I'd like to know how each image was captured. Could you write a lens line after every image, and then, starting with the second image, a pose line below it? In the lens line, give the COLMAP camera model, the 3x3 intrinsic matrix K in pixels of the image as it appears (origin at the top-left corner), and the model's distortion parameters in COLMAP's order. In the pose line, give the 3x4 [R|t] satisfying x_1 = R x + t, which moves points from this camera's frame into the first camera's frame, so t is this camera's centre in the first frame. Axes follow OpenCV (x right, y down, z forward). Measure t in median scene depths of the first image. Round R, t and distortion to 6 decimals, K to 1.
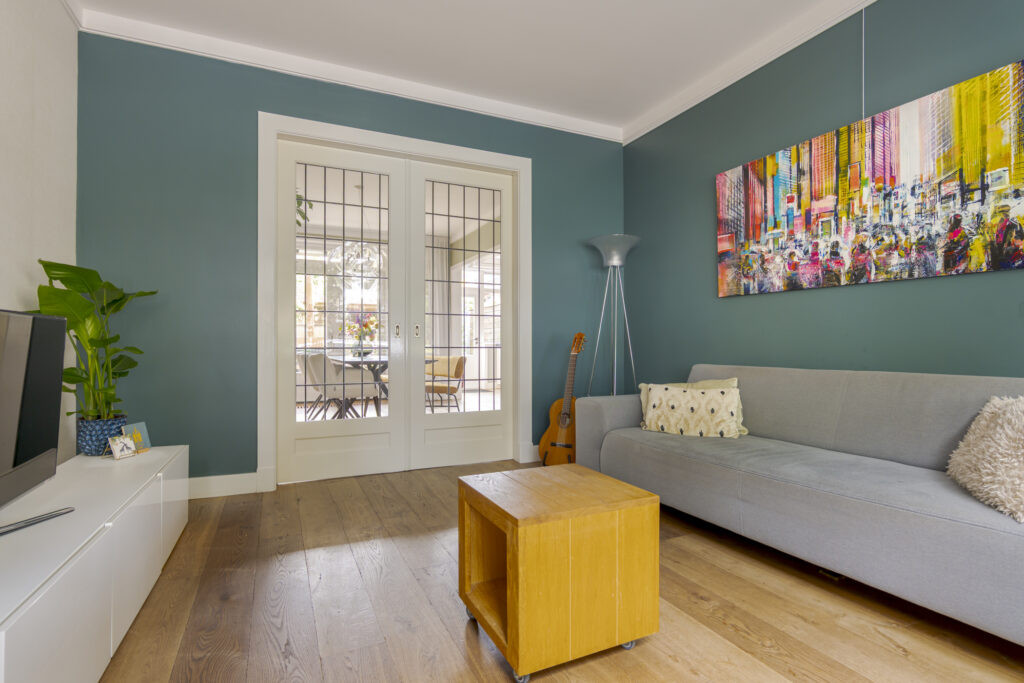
lens RADIAL K [[509.7, 0, 509.8], [0, 509.7, 338.6], [0, 0, 1]] dist [-0.002069, 0.000464]
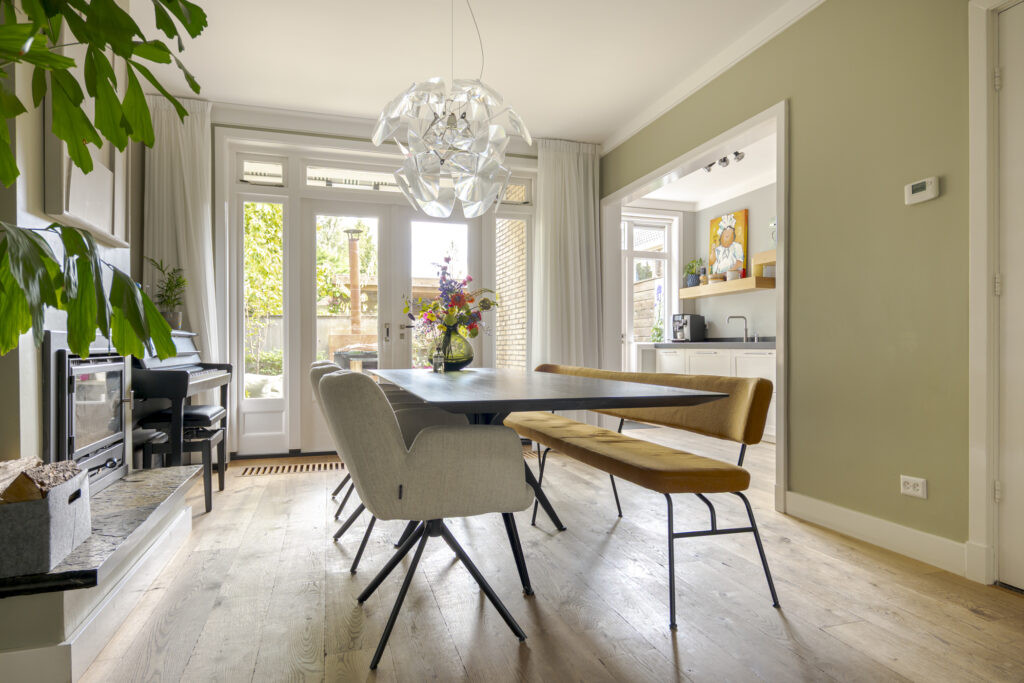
lens RADIAL K [[592.7, 0, 510.4], [0, 592.7, 349.7], [0, 0, 1]] dist [-0.001406, 0.000331]
pose [[0.990381, 0.001218, -0.138359, -0.381852], [0.000872, 0.999886, 0.015043, 0.018044], [0.138362, -0.015019, 0.990268, 1.121419]]
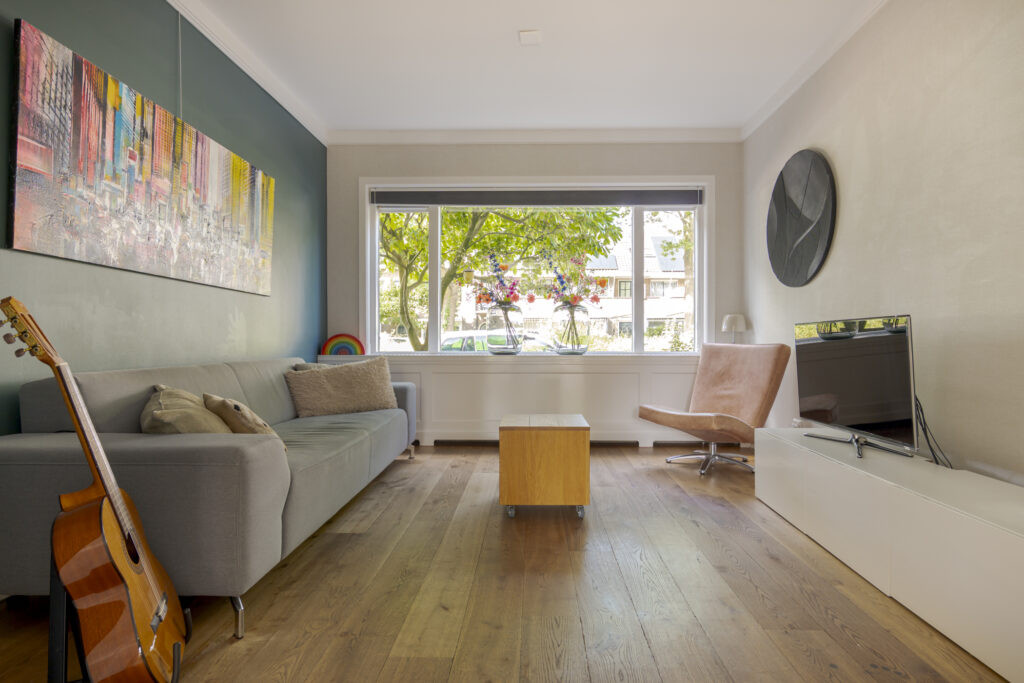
lens RADIAL K [[521.7, 0, 536.7], [0, 521.7, 341.6], [0, 0, 1]] dist [0.005440, 0.001261]
pose [[-0.906748, -0.000712, 0.421672, -0.377446], [-0.005031, 0.999946, -0.009131, 0.020881], [-0.421643, -0.010401, -0.906702, 1.528042]]
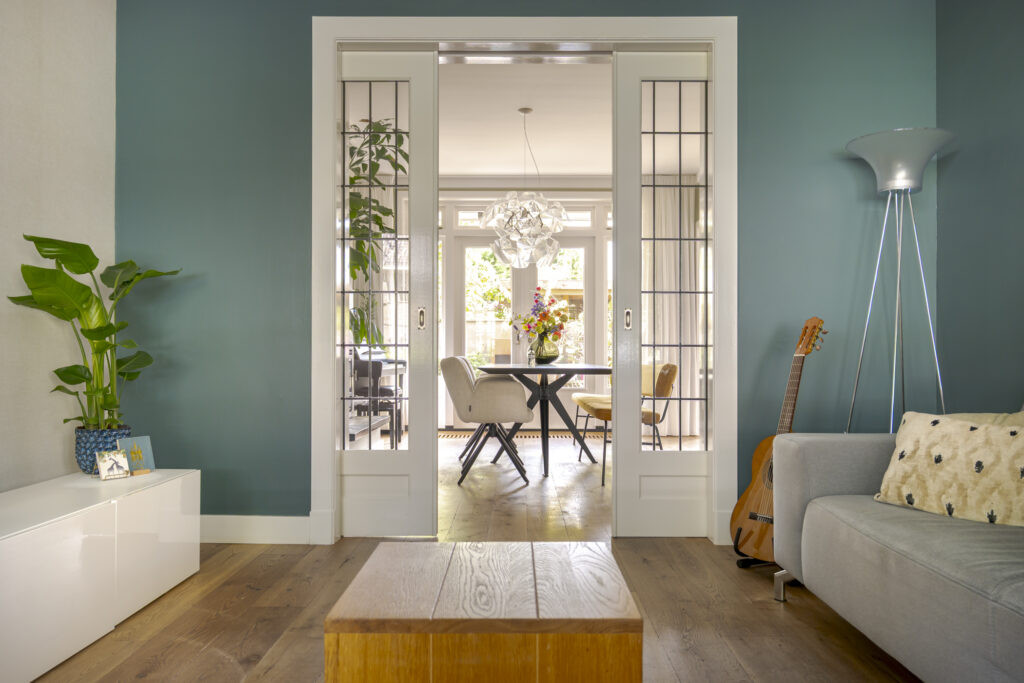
lens RADIAL K [[779.0, 0, 514.4], [0, 779.0, 345.6], [0, 0, 1]] dist [0.011292, 0.001212]
pose [[0.902656, -0.002763, -0.430353, 0.273593], [0.003282, 0.999995, 0.000463, 0.022793], [0.430350, -0.001830, 0.902660, 0.140772]]
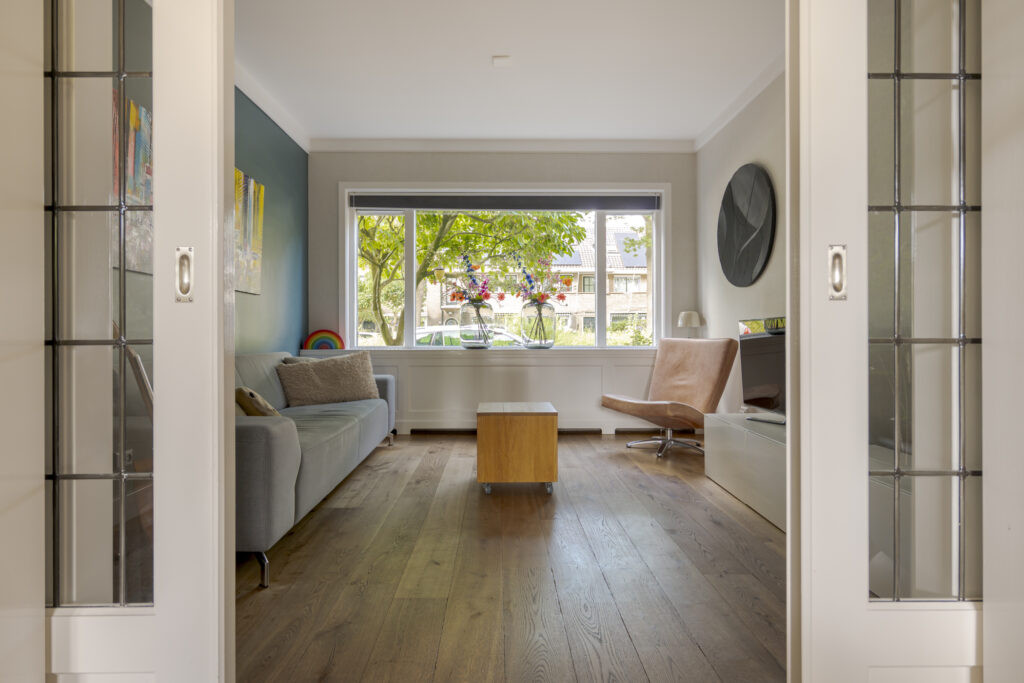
lens RADIAL K [[521.7, 0, 514.9], [0, 521.7, 336.4], [0, 0, 1]] dist [0.005440, 0.001261]
pose [[-0.917826, 0.000999, 0.396981, -0.408703], [-0.003127, 0.999948, -0.009744, 0.021910], [-0.396970, -0.010185, -0.917775, 1.640960]]
